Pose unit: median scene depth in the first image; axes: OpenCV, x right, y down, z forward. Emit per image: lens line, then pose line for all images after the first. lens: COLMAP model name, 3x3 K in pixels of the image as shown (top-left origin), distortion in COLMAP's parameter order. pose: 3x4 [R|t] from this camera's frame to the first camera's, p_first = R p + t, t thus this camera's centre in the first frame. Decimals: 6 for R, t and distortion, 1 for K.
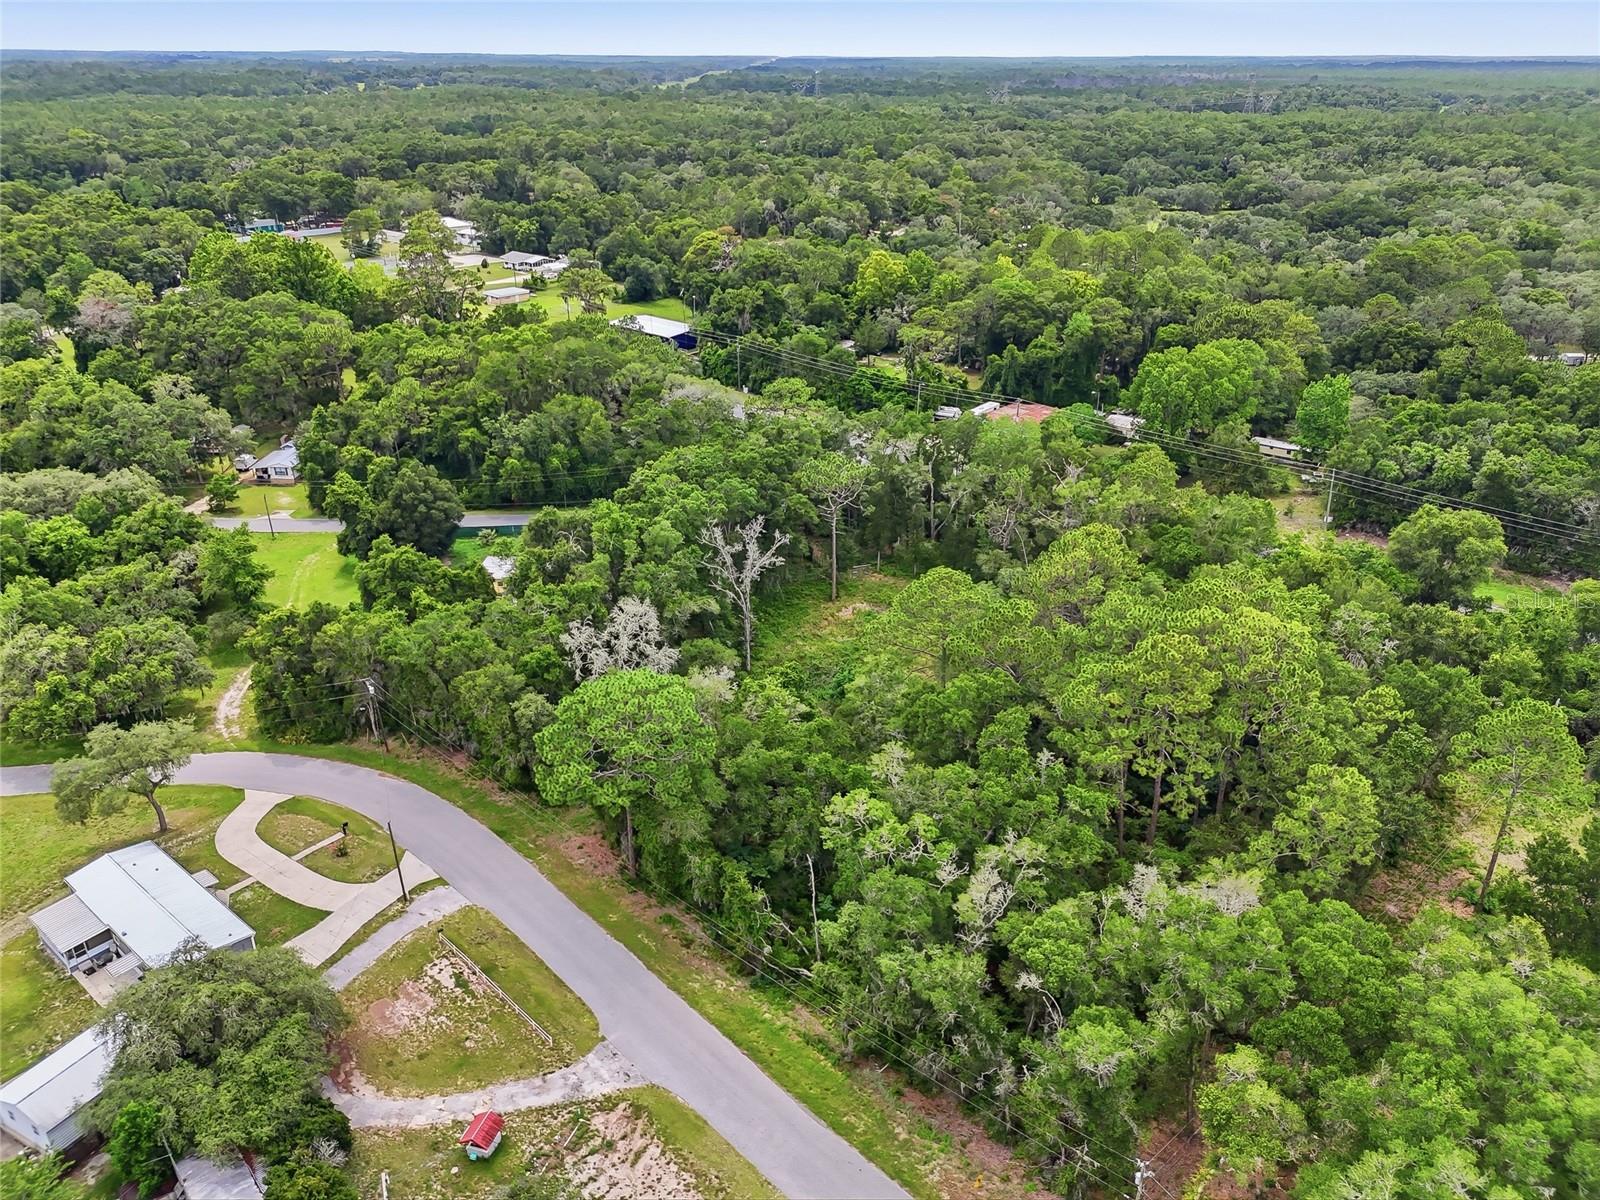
lens RADIAL K [[1175.8, 0, 801.1], [0, 1175.8, 605.7], [0, 0, 1]] dist [0.060470, -0.052694]
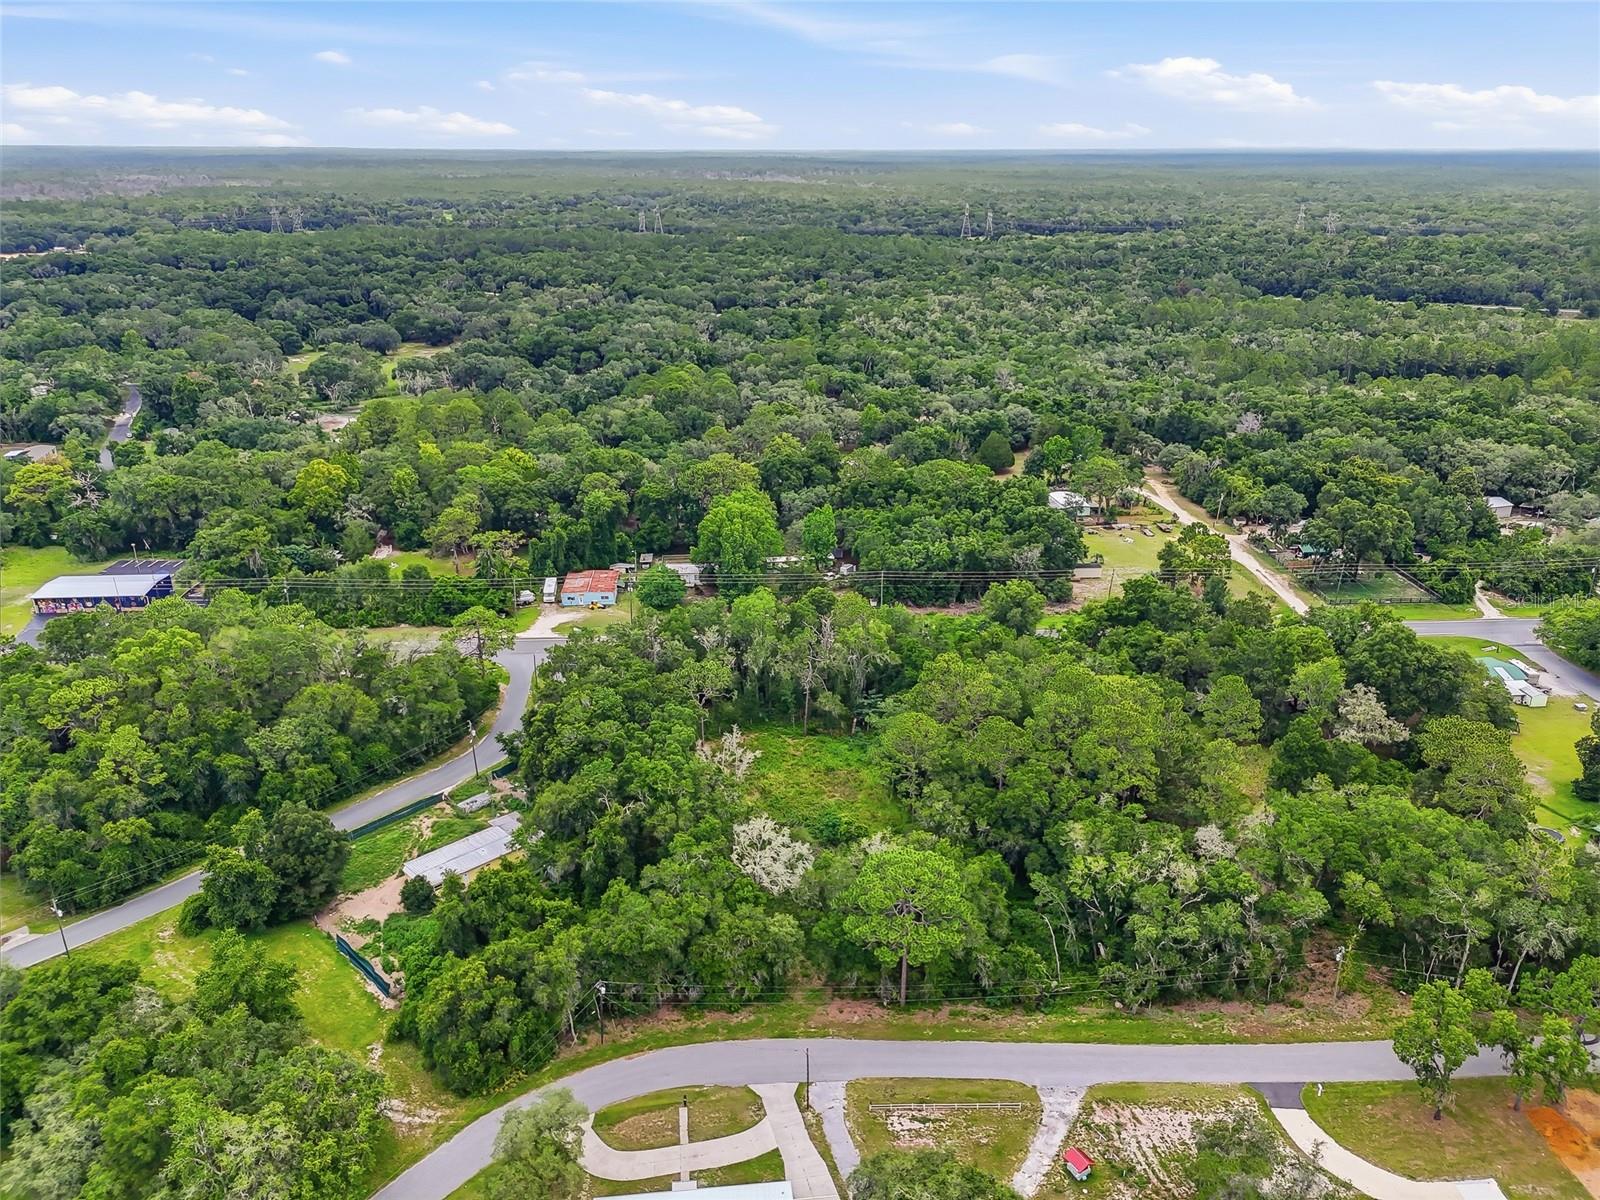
lens RADIAL K [[1175.8, 0, 798.6], [0, 1175.8, 596.6], [0, 0, 1]] dist [0.060470, -0.052694]
pose [[0.689609, -0.259747, 0.675997, -1.138069], [0.307632, 0.950124, 0.051253, -0.357078], [-0.655593, 0.172613, 0.735120, 0.002172]]
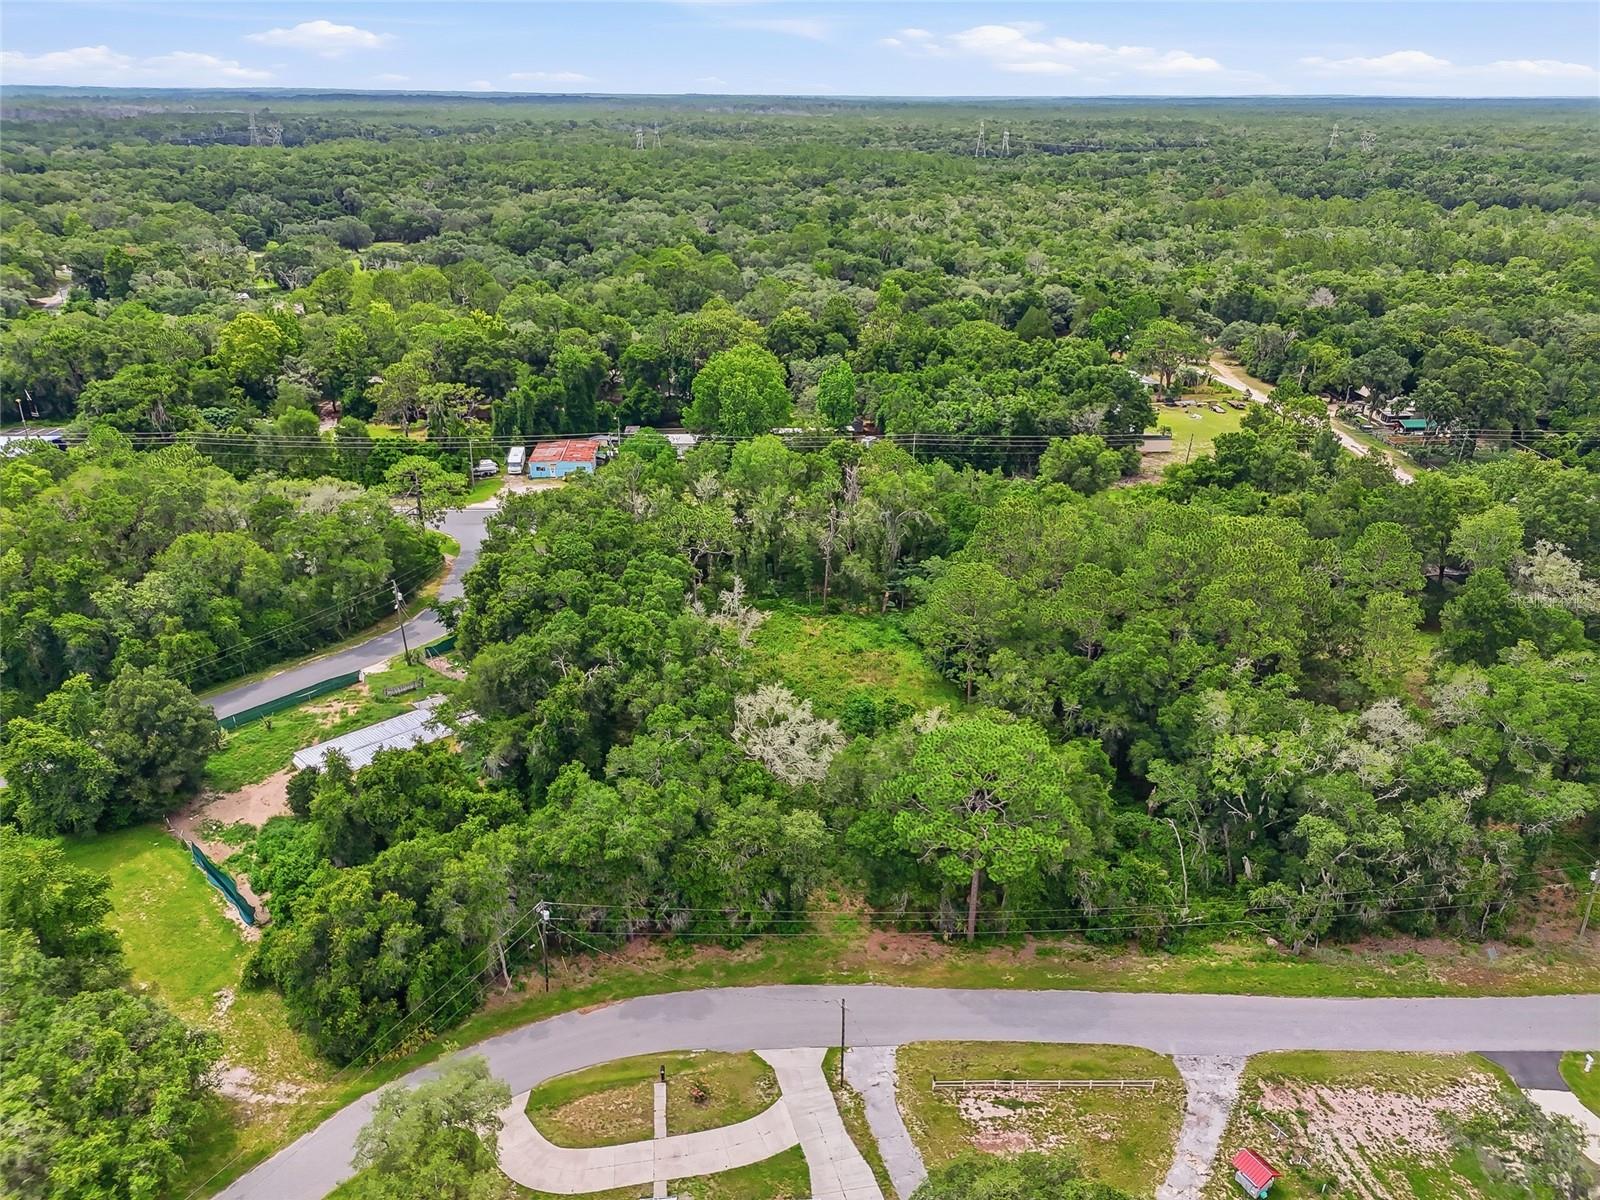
lens RADIAL K [[1175.8, 0, 799.4], [0, 1175.8, 595.5], [0, 0, 1]] dist [0.060470, -0.052694]
pose [[0.691170, -0.280625, 0.665984, -0.898495], [0.302111, 0.949341, 0.086487, -0.182121], [-0.656516, 0.141424, 0.740936, 0.374730]]
